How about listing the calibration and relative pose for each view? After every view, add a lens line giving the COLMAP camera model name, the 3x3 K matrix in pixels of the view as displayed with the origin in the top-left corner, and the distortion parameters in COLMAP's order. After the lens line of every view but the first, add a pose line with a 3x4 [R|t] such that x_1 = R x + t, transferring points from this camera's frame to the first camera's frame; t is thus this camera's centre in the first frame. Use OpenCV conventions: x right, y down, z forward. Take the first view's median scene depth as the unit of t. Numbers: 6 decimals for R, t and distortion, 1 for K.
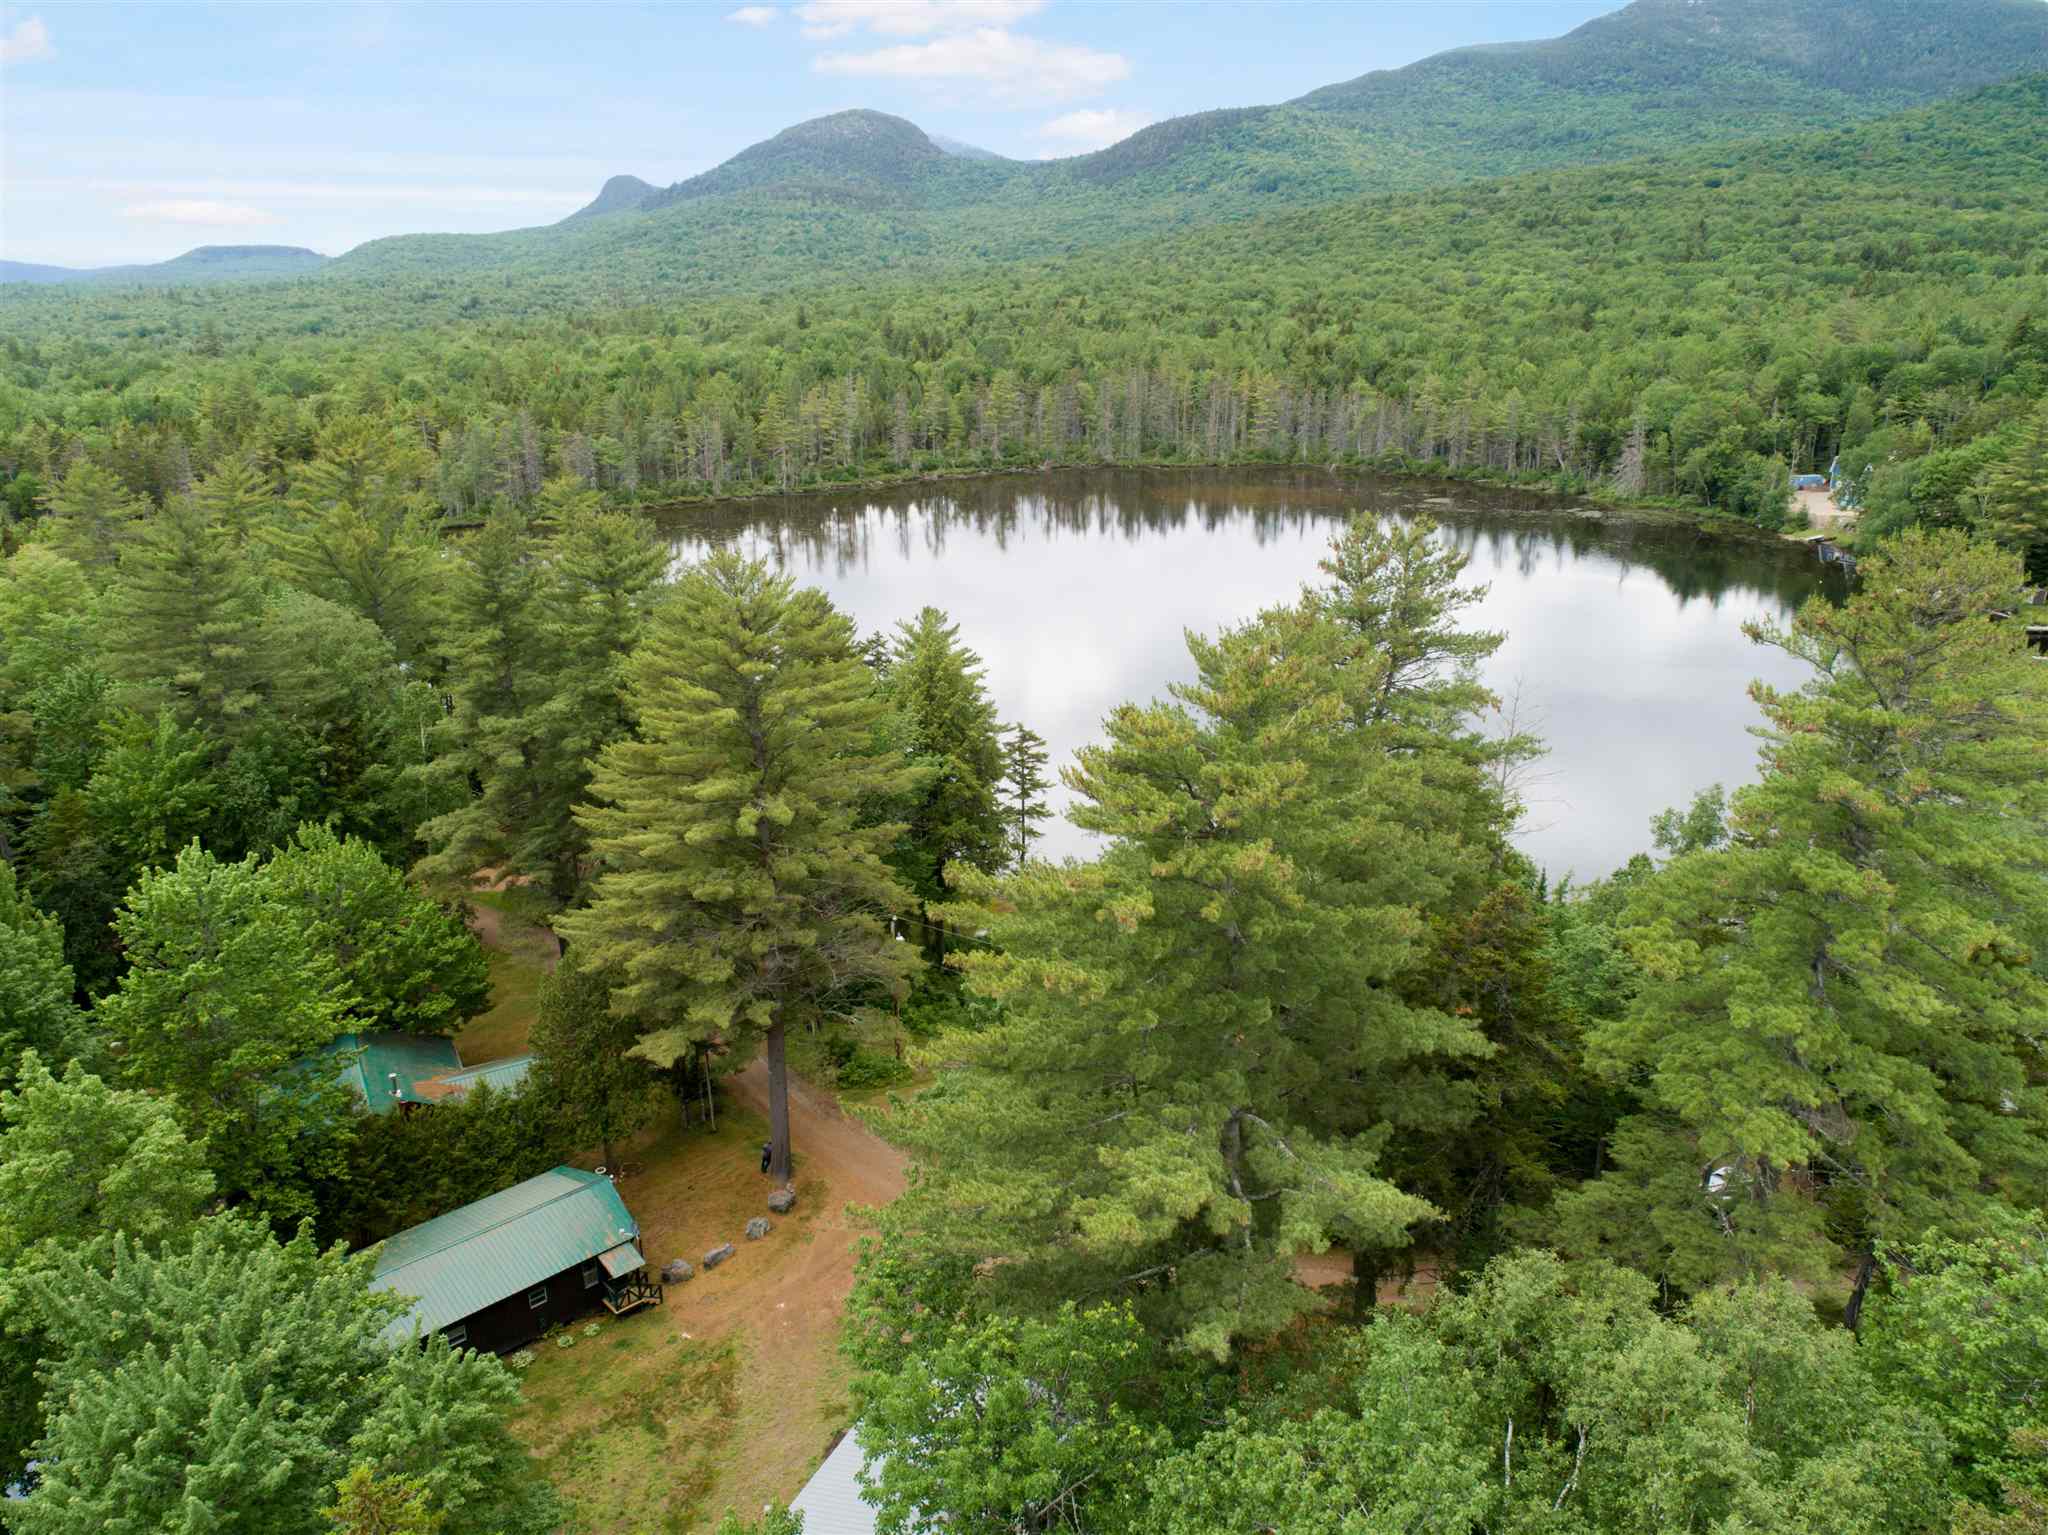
lens RADIAL K [[1536.9, 0, 1018.0], [0, 1536.9, 770.7], [0, 0, 1]] dist [-0.010888, 0.009595]
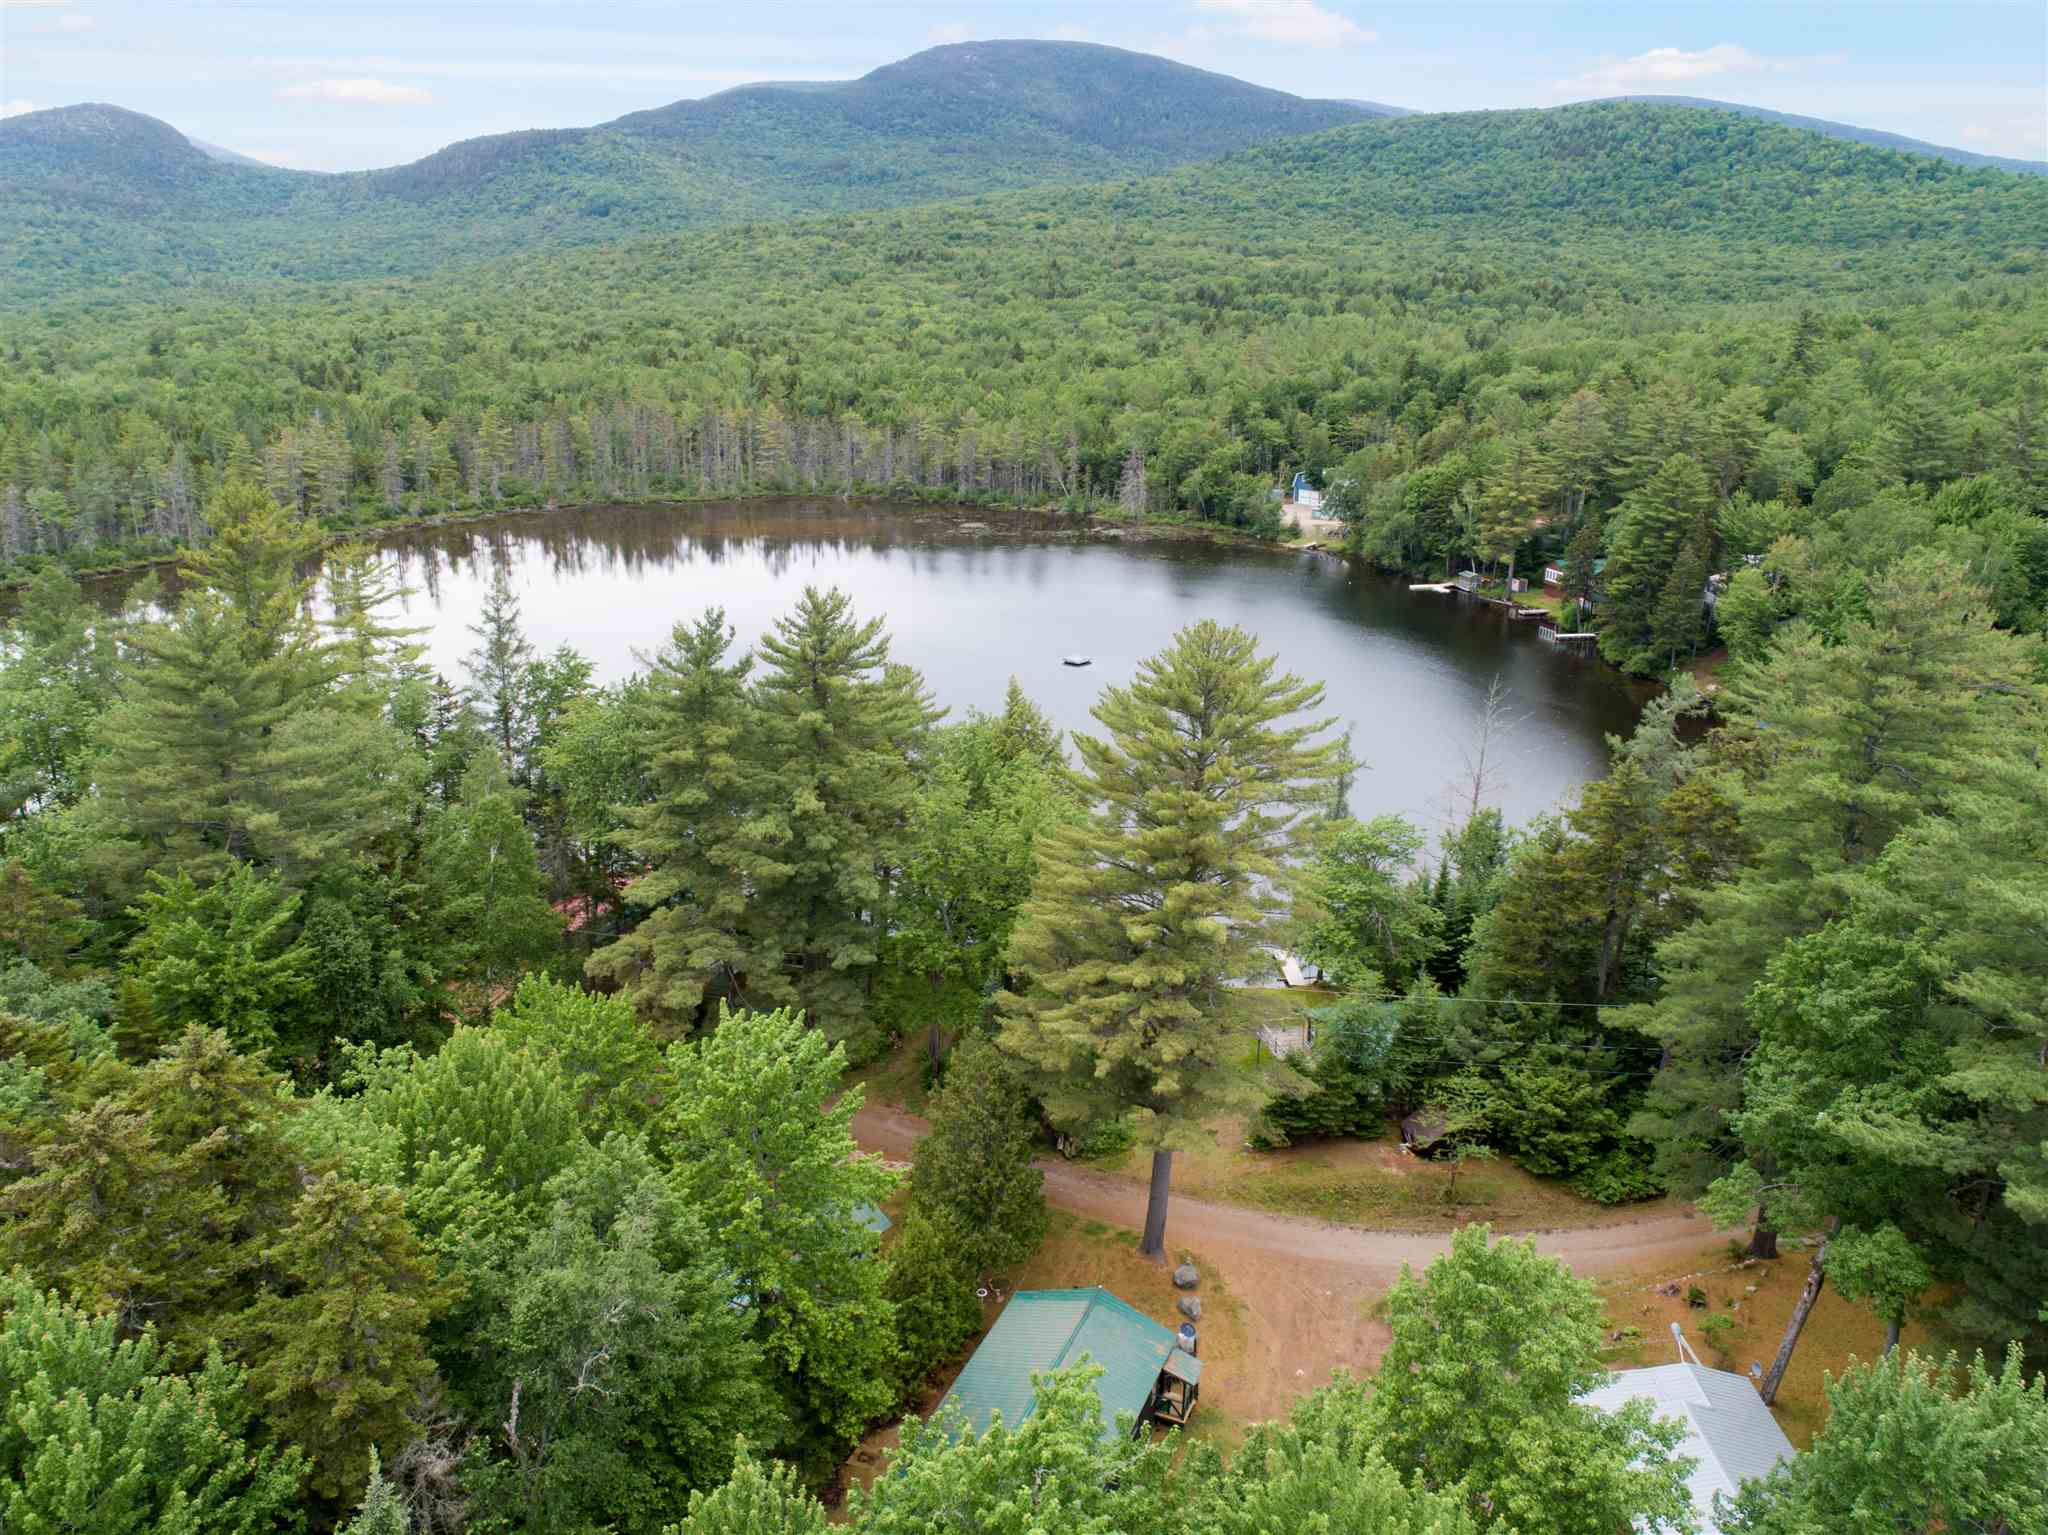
lens RADIAL K [[1536.9, 0, 1024.5], [0, 1536.9, 771.1], [0, 0, 1]] dist [-0.010888, 0.009595]
pose [[0.910538, -0.104172, 0.400086, -0.130933], [0.110248, 0.993873, 0.007872, -0.012947], [-0.398454, 0.036941, 0.916444, 0.027838]]
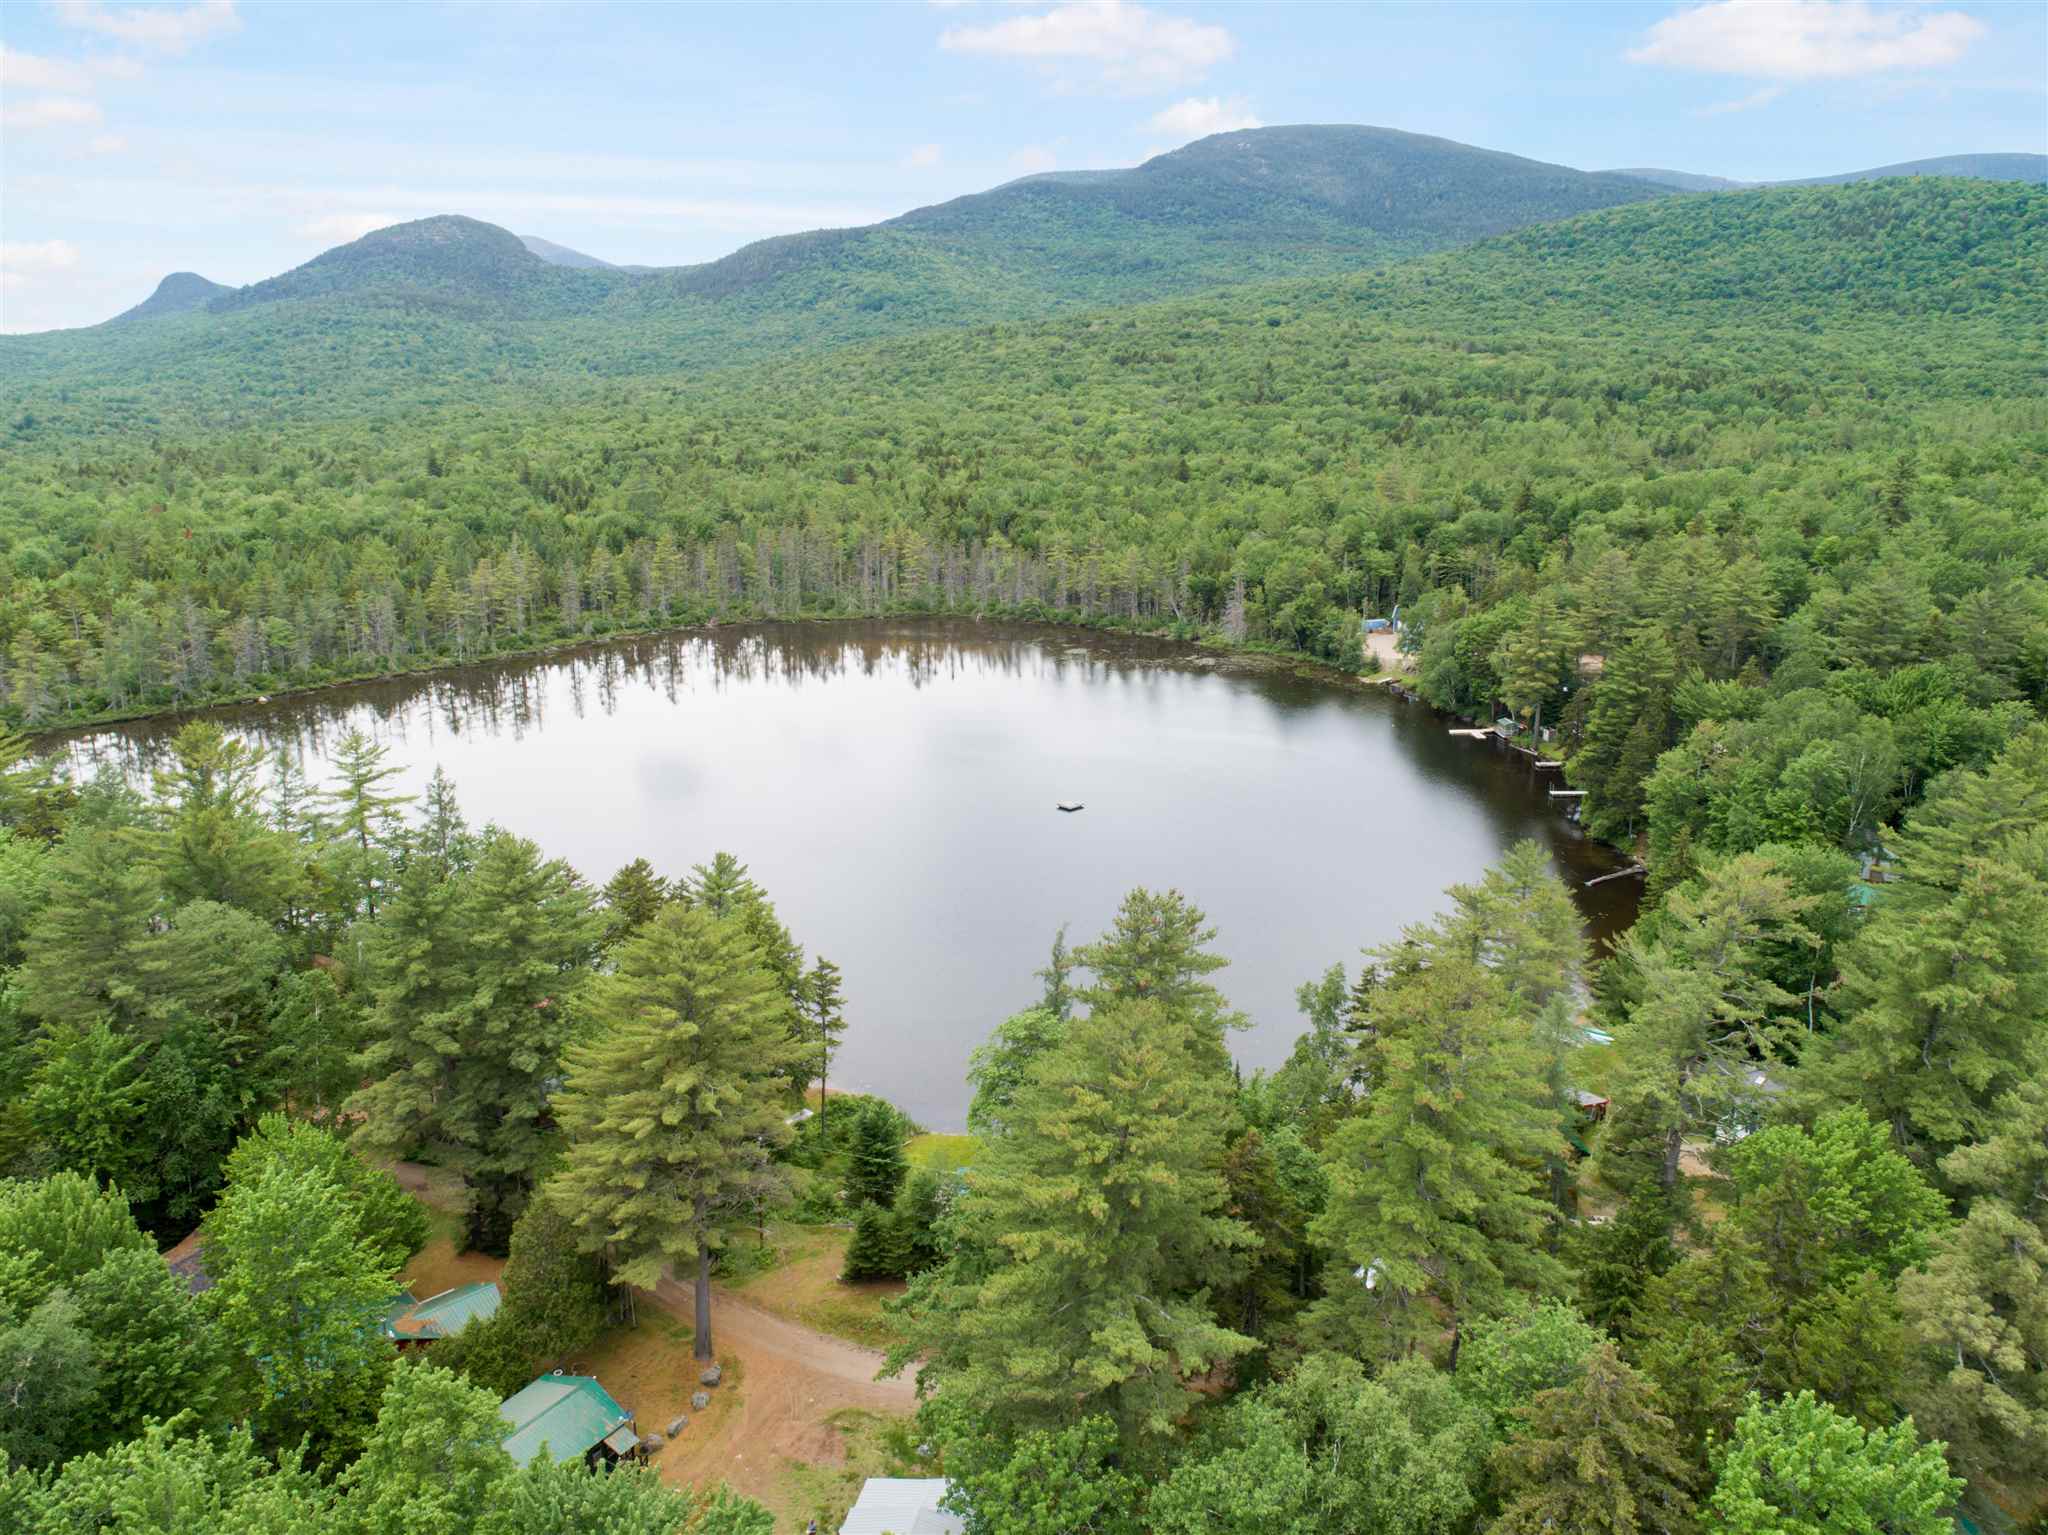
lens RADIAL K [[1536.9, 0, 1022.0], [0, 1536.9, 771.0], [0, 0, 1]] dist [-0.010888, 0.009595]
pose [[0.969471, -0.054503, 0.239073, -0.039307], [0.069011, 0.996221, -0.052735, -0.031400], [-0.235295, 0.067624, 0.969569, -0.077889]]
